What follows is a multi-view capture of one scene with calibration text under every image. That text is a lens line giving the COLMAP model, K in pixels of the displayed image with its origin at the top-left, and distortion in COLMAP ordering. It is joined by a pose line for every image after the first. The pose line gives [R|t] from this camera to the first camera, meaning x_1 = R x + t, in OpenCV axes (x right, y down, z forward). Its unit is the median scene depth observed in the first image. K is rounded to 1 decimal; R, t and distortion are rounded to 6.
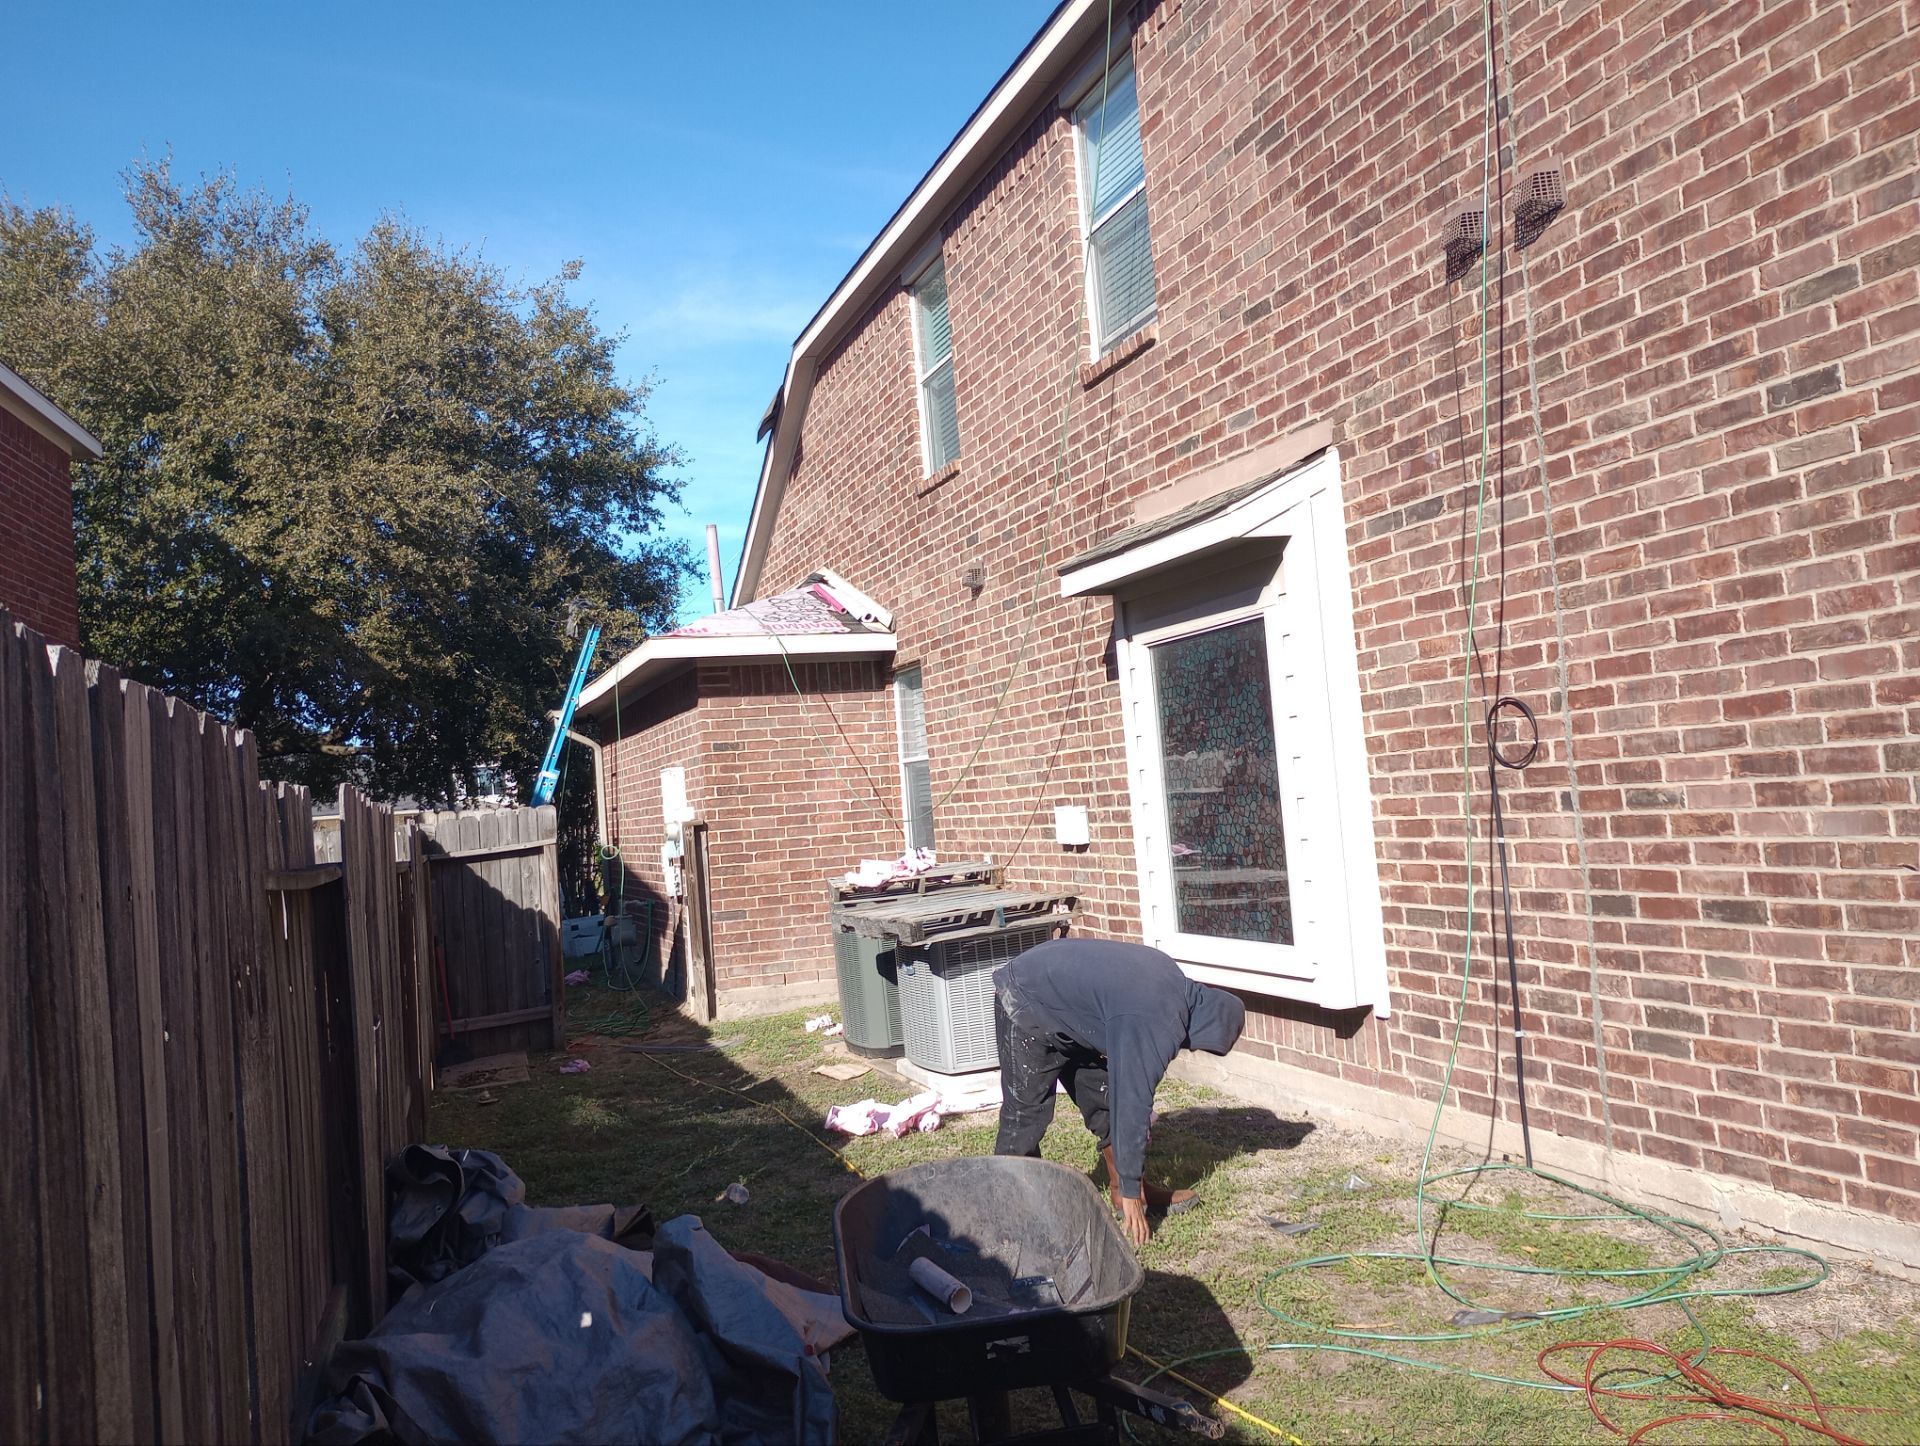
lens RADIAL K [[1592.5, 0, 930.3], [0, 1592.5, 742.6], [0, 0, 1]] dist [0.056399, -0.065902]
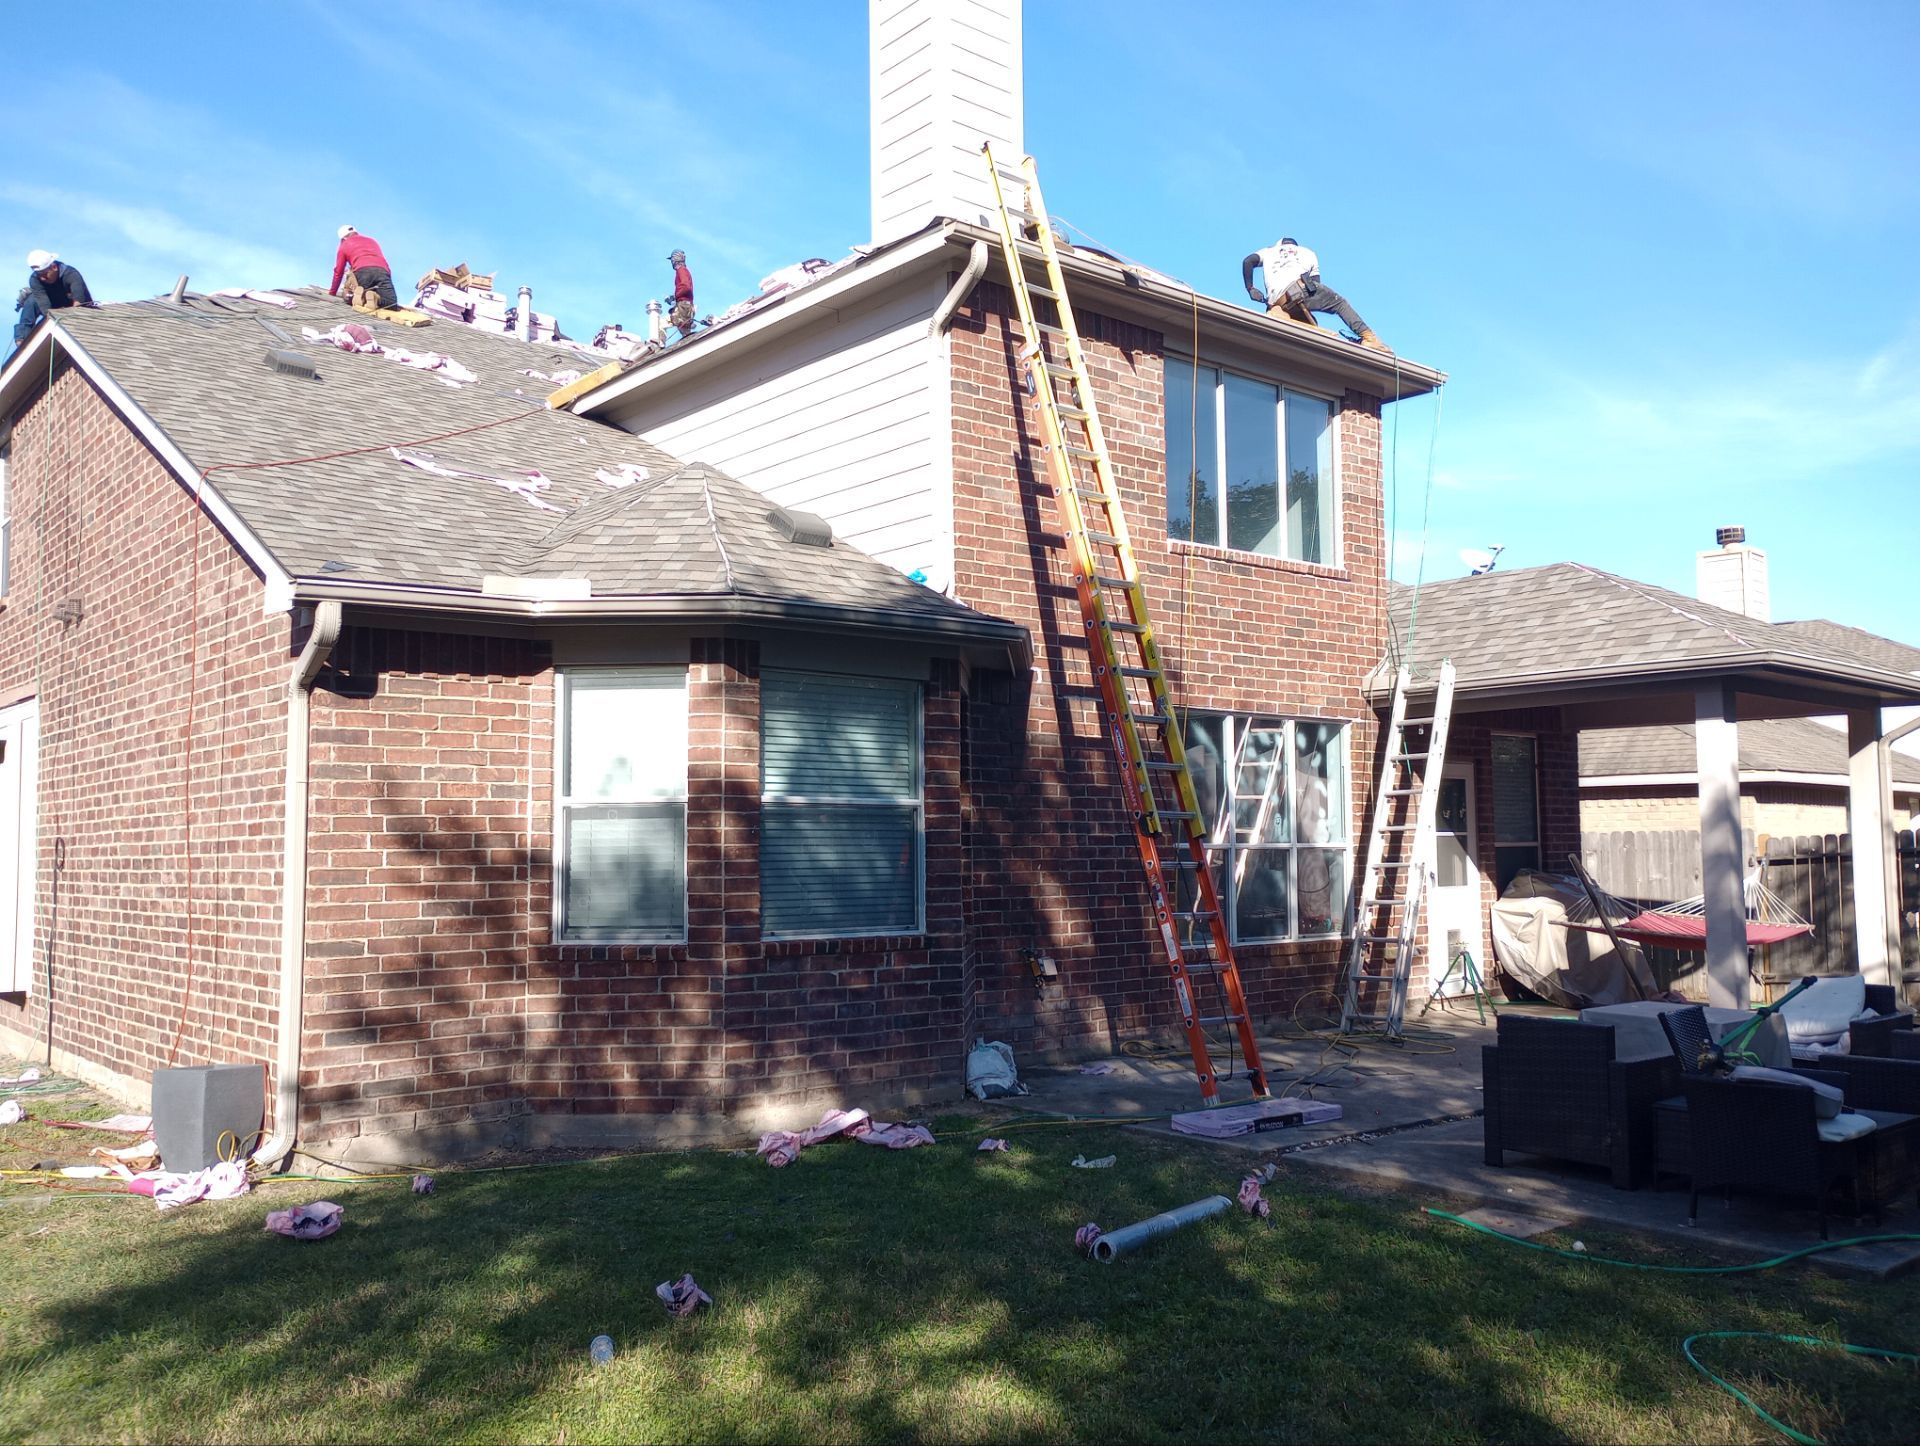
lens RADIAL K [[1592.5, 0, 950.9], [0, 1592.5, 731.2], [0, 0, 1]] dist [0.056399, -0.065902]
pose [[0.931349, 0.094403, 0.351679, 0.268592], [-0.075309, 0.994865, -0.067616, -0.042841], [-0.356256, 0.036489, 0.933676, -0.531419]]
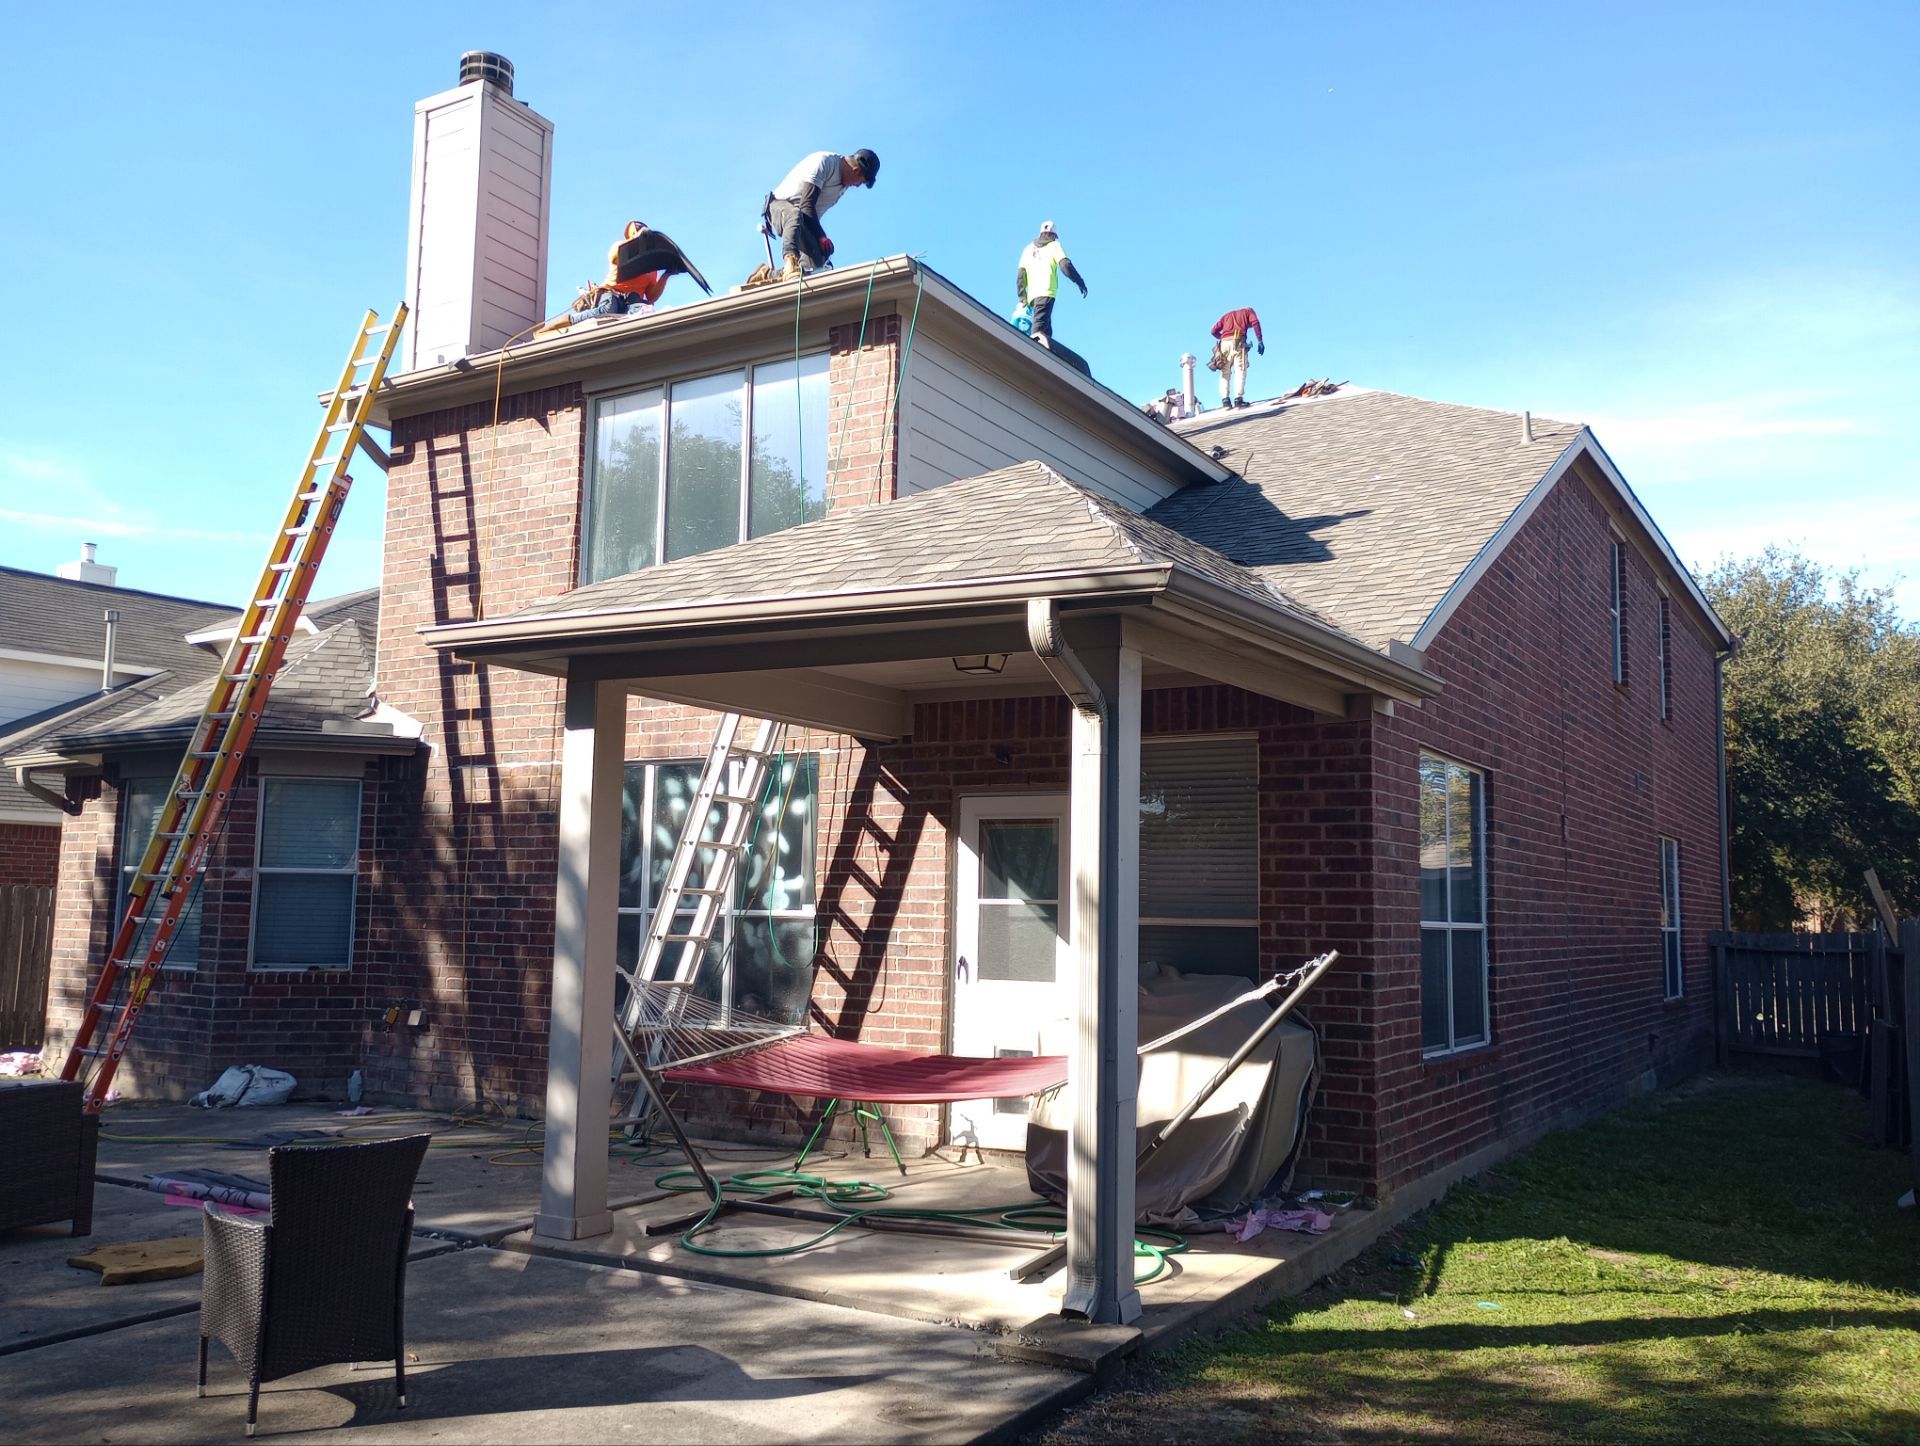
lens RADIAL K [[1592.5, 0, 950.0], [0, 1592.5, 728.8], [0, 0, 1]] dist [0.056399, -0.065902]
pose [[0.628654, -0.000880, -0.777684, 1.405880], [-0.037367, 0.998810, -0.031336, -0.119907], [0.776787, 0.048759, 0.627874, -0.151613]]
